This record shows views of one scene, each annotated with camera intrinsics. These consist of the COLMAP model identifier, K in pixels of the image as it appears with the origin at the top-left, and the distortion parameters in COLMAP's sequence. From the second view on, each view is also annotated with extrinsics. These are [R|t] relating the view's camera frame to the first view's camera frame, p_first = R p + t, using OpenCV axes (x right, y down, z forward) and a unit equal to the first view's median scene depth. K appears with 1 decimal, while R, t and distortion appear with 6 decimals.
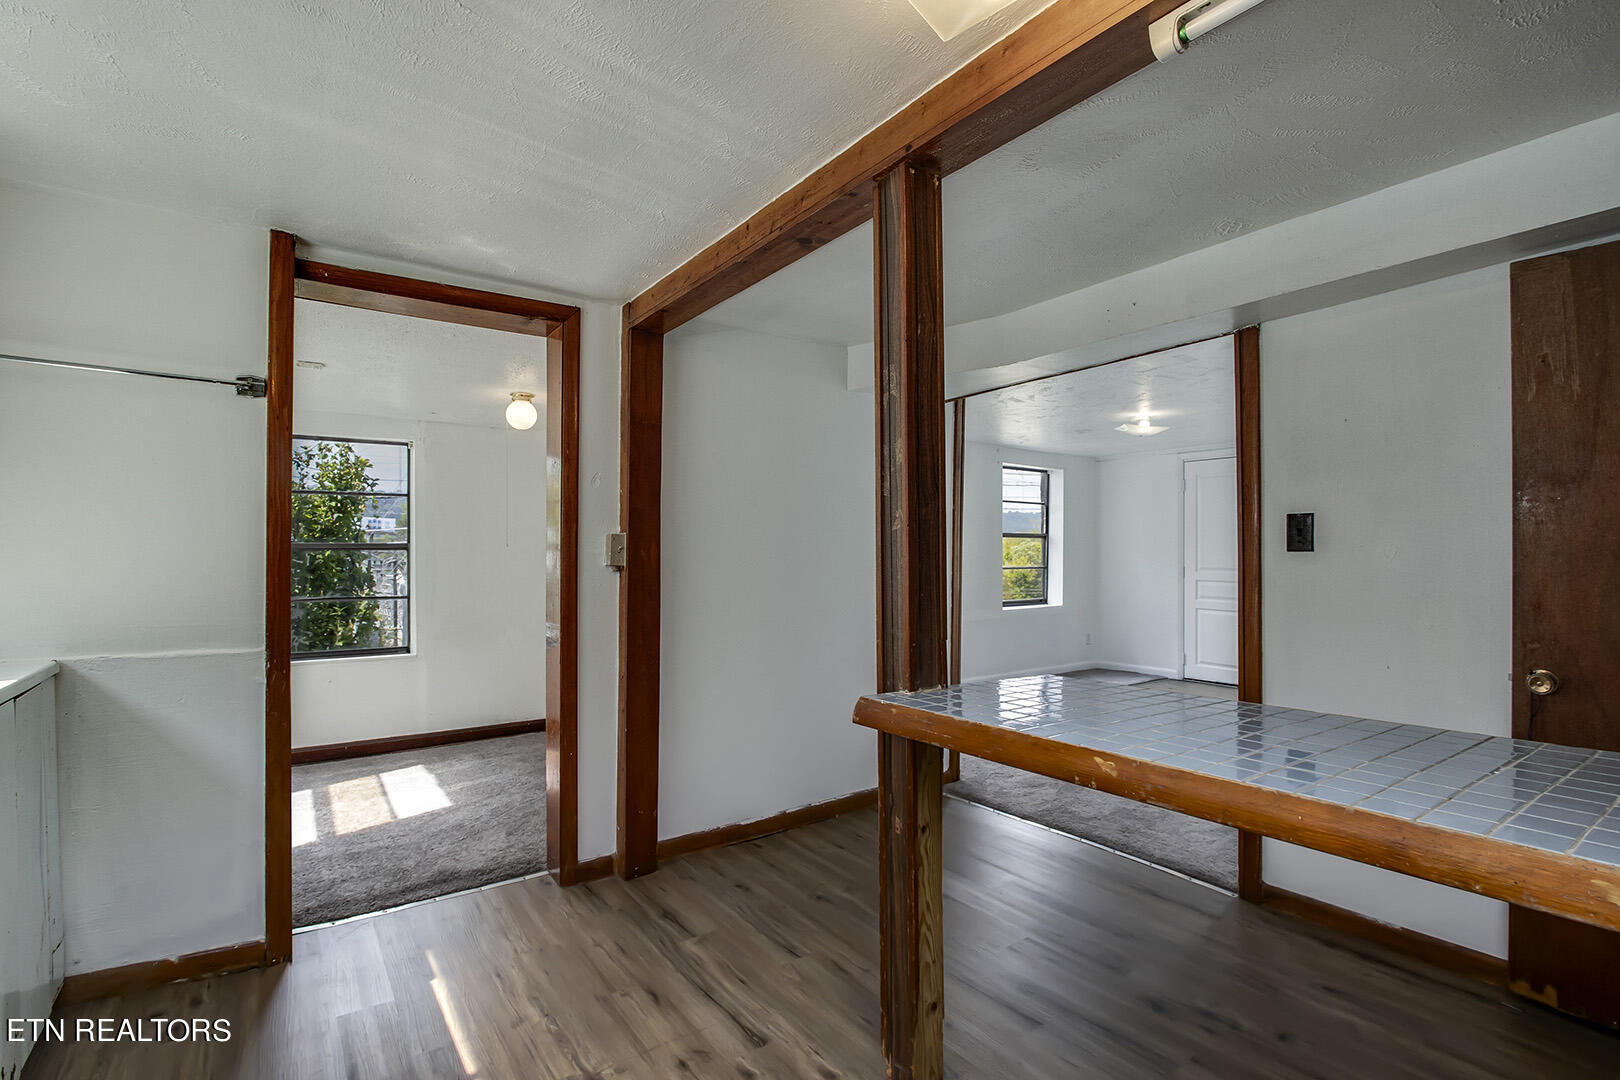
lens RADIAL K [[753.3, 0, 808.2], [0, 753.3, 550.0], [0, 0, 1]] dist [-0.025482, 0.003646]
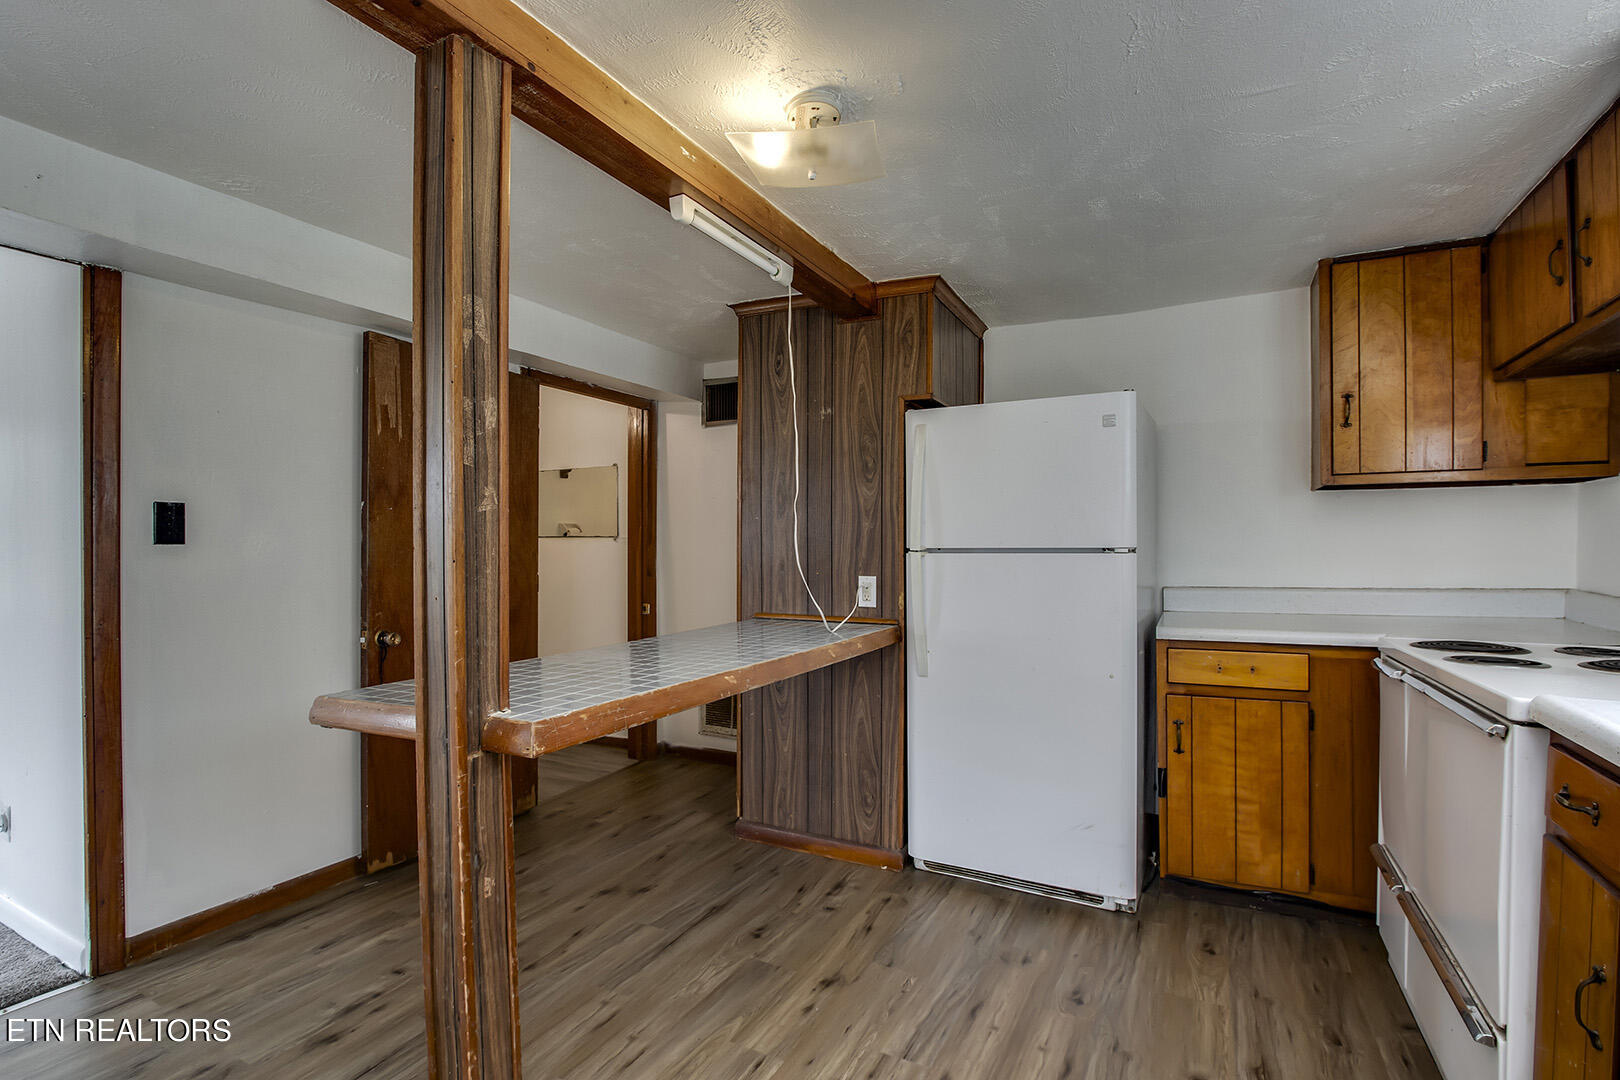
lens RADIAL K [[753.3, 0, 814.5], [0, 753.3, 550.6], [0, 0, 1]] dist [-0.025482, 0.003646]
pose [[-0.457150, -0.000013, 0.889390, -0.554291], [0.001286, 0.999999, 0.000676, 0.010563], [-0.889389, 0.001453, -0.457150, 0.794889]]
